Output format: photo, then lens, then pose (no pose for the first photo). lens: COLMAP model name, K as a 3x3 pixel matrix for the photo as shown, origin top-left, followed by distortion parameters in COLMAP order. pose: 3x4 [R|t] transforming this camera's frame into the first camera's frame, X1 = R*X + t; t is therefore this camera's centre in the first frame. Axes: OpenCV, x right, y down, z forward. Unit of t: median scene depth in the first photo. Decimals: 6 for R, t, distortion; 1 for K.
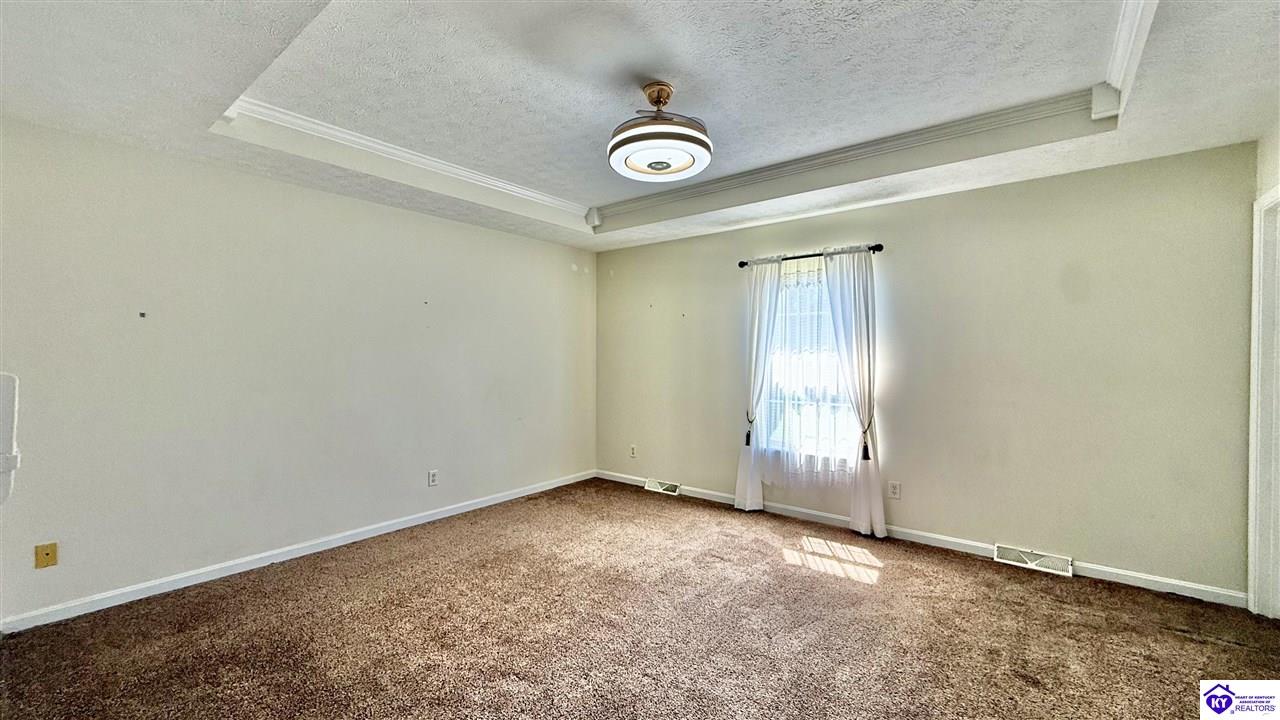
lens RADIAL K [[515.7, 0, 637.8], [0, 515.7, 359.7], [0, 0, 1]] dist [-0.001726, 0.000748]
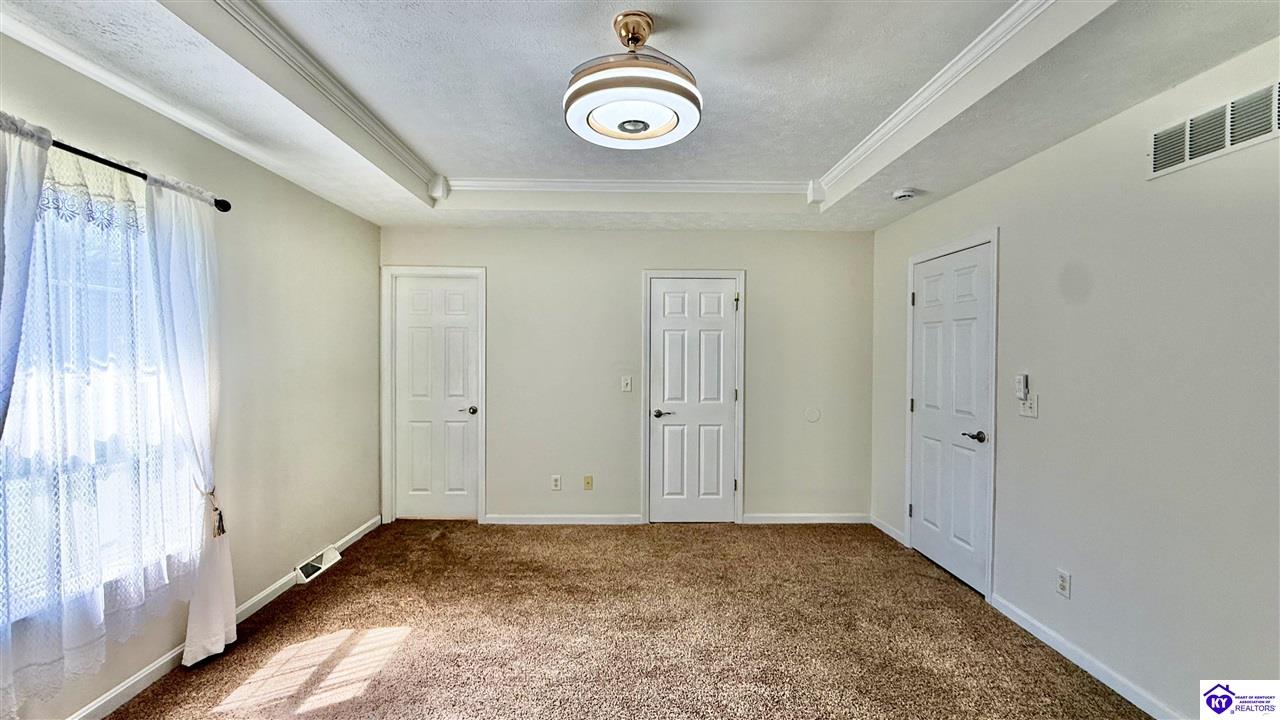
lens RADIAL K [[515.7, 0, 646.0], [0, 515.7, 359.1], [0, 0, 1]] dist [-0.001726, 0.000748]
pose [[-0.657481, -0.017766, 0.753262, -0.428426], [-0.005212, 0.999805, 0.019032, -0.042519], [-0.753453, 0.008587, -0.657445, 1.161668]]
